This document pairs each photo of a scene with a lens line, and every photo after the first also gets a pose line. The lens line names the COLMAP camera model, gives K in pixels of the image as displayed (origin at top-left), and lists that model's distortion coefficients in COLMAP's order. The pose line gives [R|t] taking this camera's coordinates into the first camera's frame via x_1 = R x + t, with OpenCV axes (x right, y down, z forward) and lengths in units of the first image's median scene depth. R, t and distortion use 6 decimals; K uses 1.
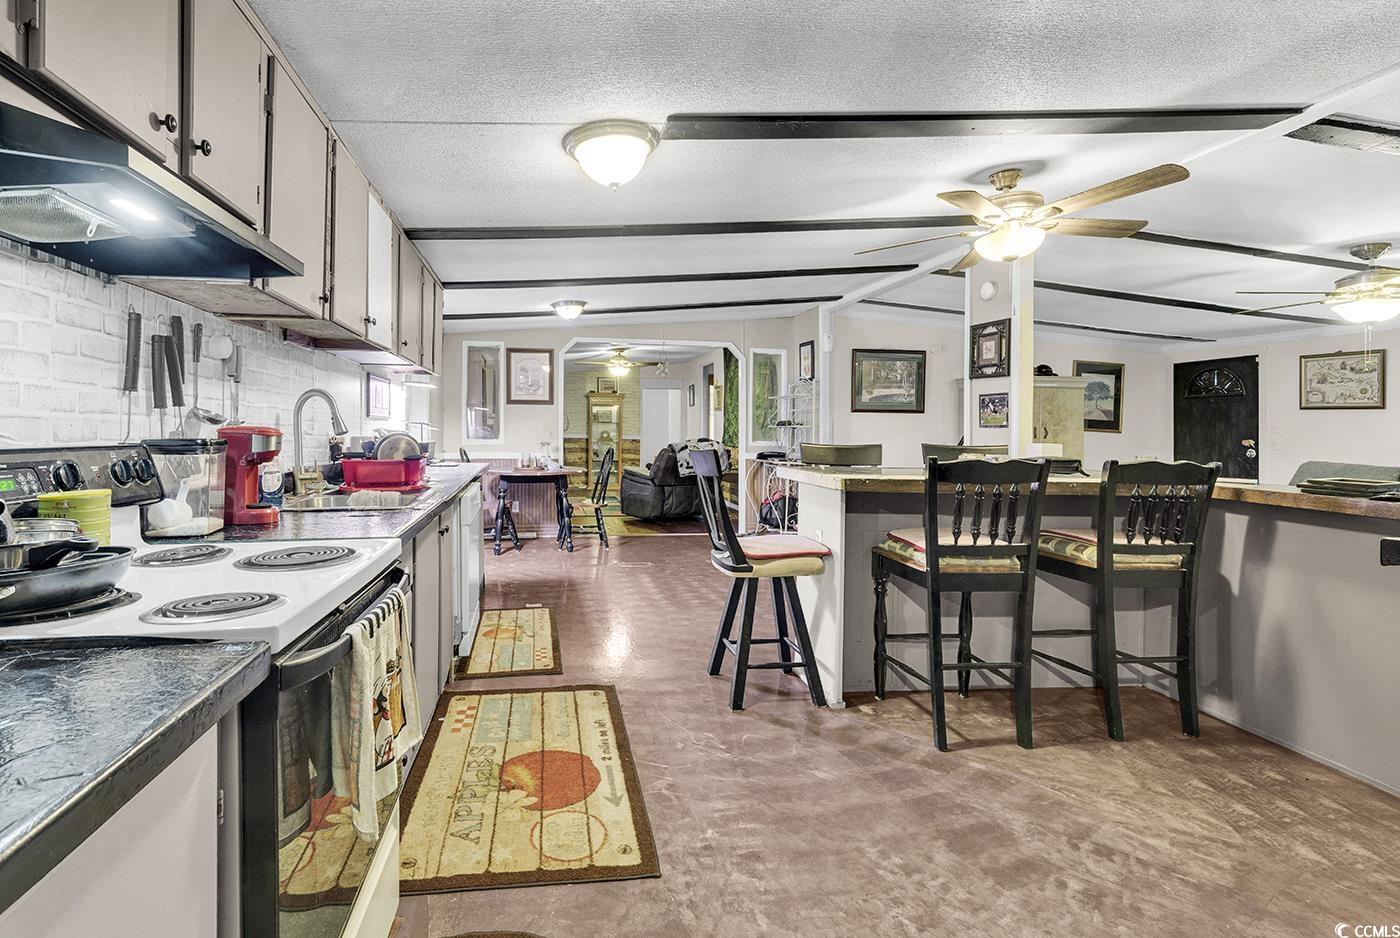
lens RADIAL K [[721.9, 0, 669.3], [0, 721.9, 432.7], [0, 0, 1]] dist [0.023034, -0.000272]
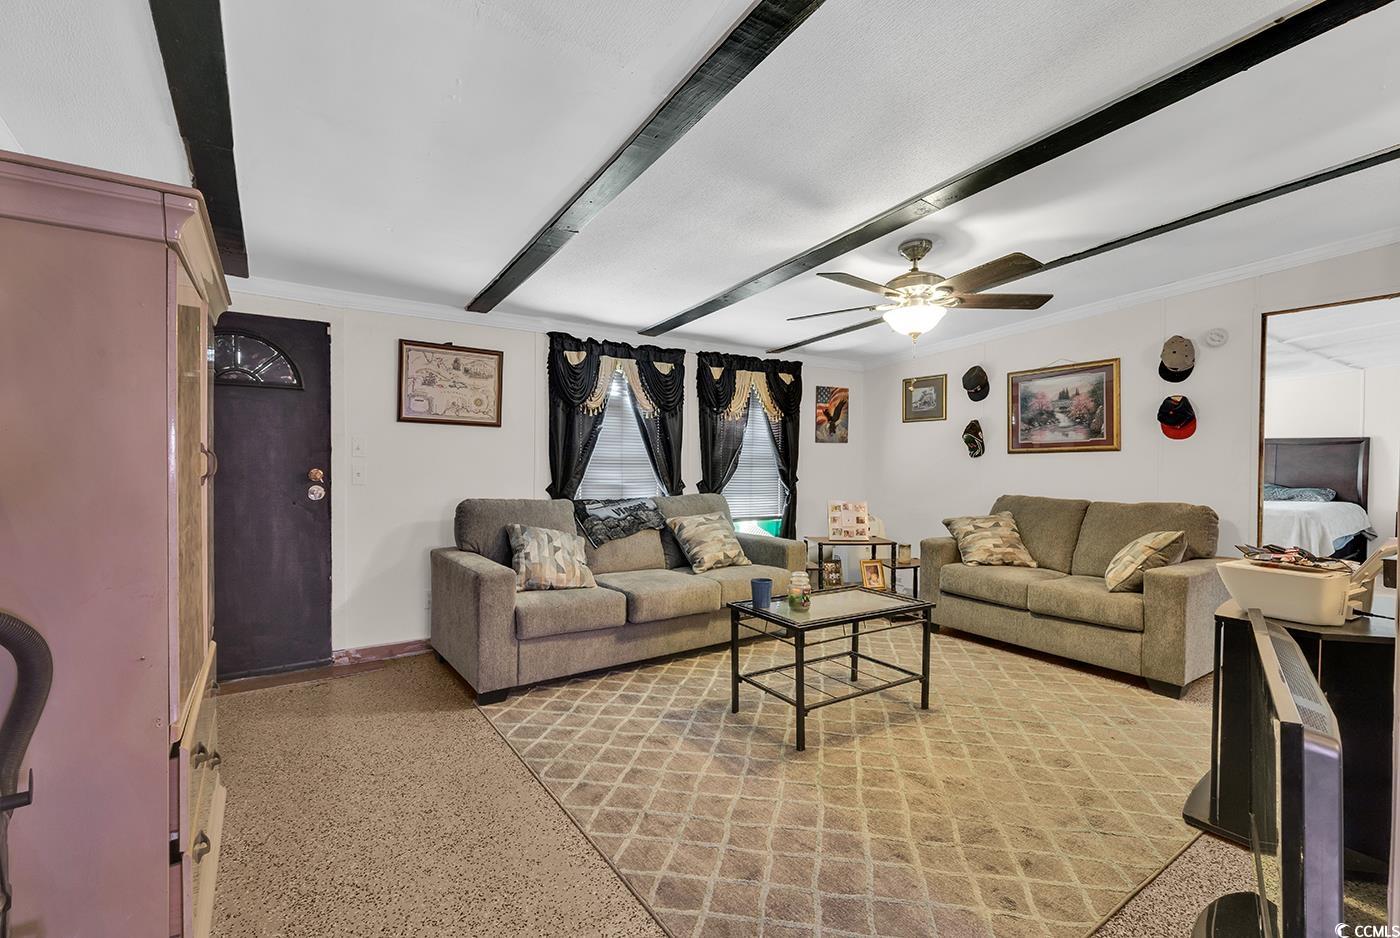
lens RADIAL K [[624.6, 0, 704.5], [0, 624.6, 468.7], [0, 0, 1]] dist [0.003033, -0.000696]
pose [[-0.409582, -0.026503, 0.911888, 0.352914], [-0.007396, 0.999642, 0.025732, -0.008533], [-0.912243, 0.003795, -0.409631, 1.440963]]
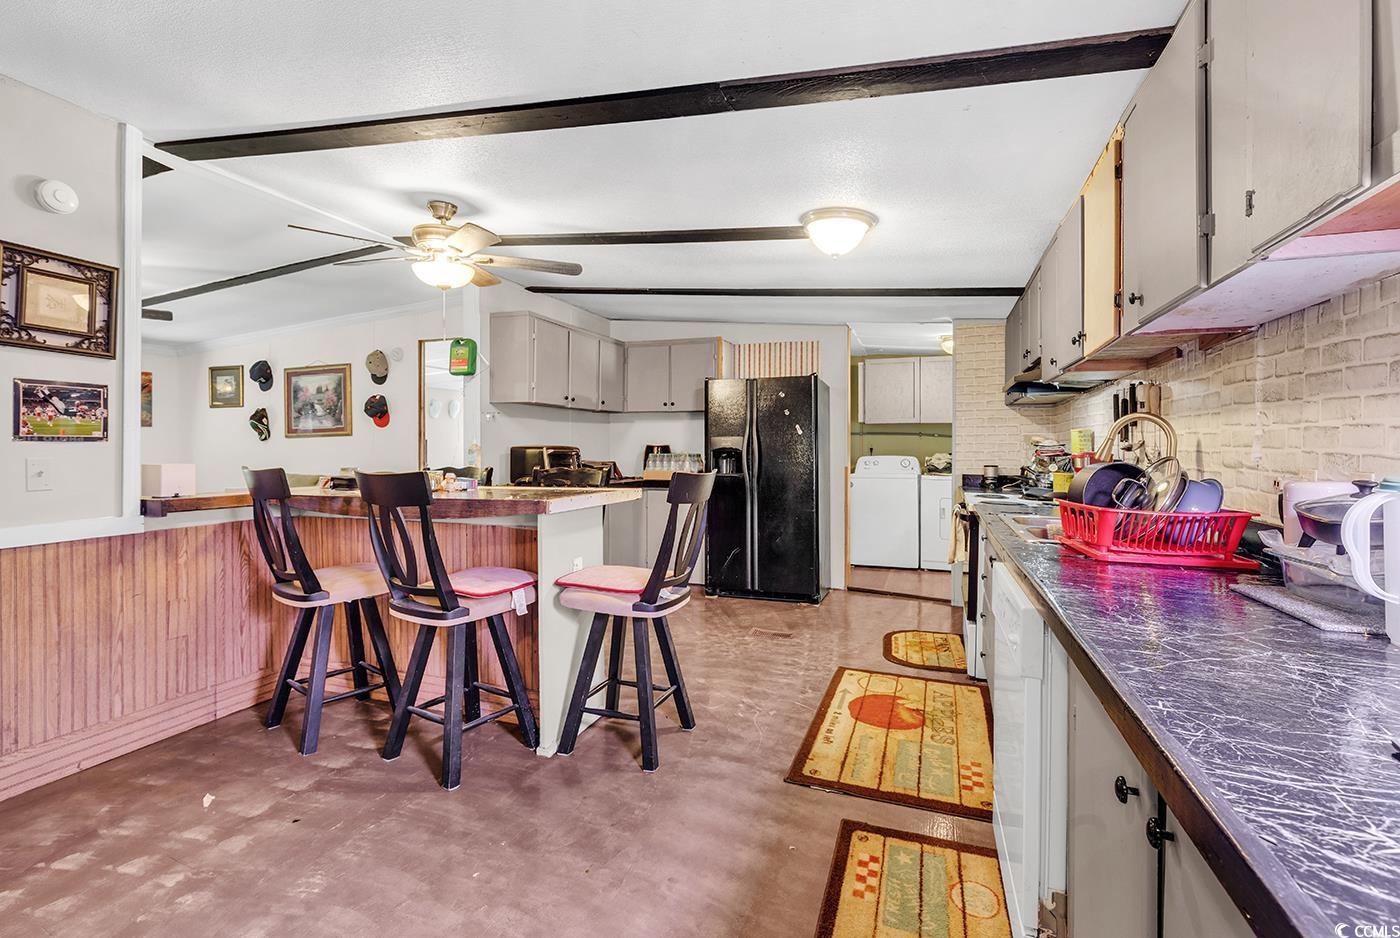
lens RADIAL K [[640.4, 0, 703.1], [0, 640.4, 443.9], [0, 0, 1]] dist [0.000586, -0.000339]
pose [[-0.868260, -0.010215, 0.496005, -0.251106], [-0.009109, 0.999948, 0.004648, -0.011890], [-0.496026, -0.000483, -0.868307, 1.216879]]
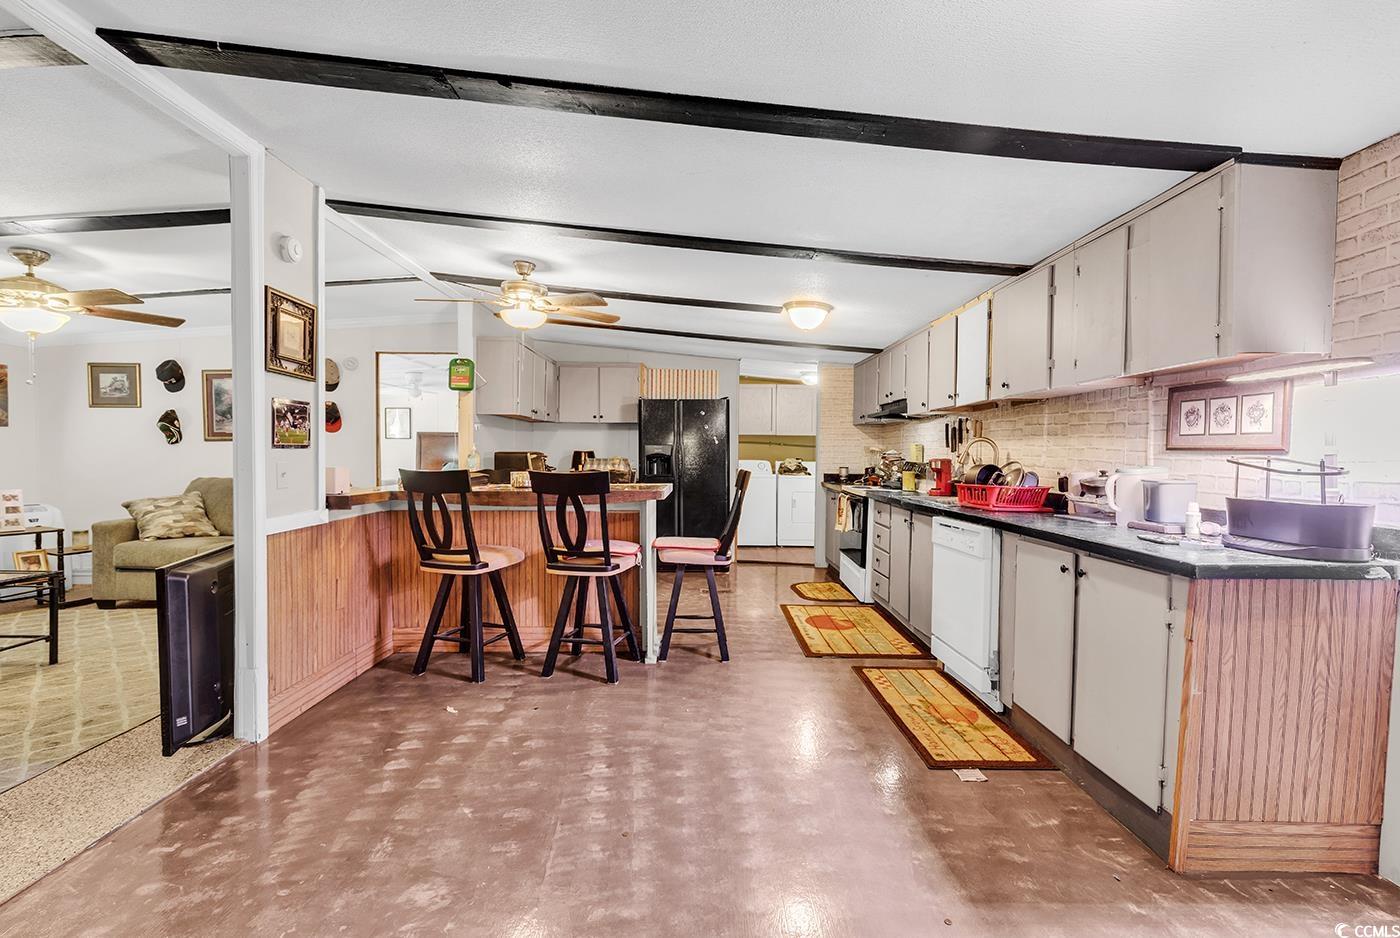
lens RADIAL K [[624.6, 0, 704.5], [0, 624.6, 468.7], [0, 0, 1]] dist [0.003033, -0.000696]
pose [[-0.986282, -0.023069, 0.163450, -0.052068], [-0.017897, 0.999294, 0.033045, -0.014749], [-0.164097, 0.029666, -0.985998, 1.572847]]
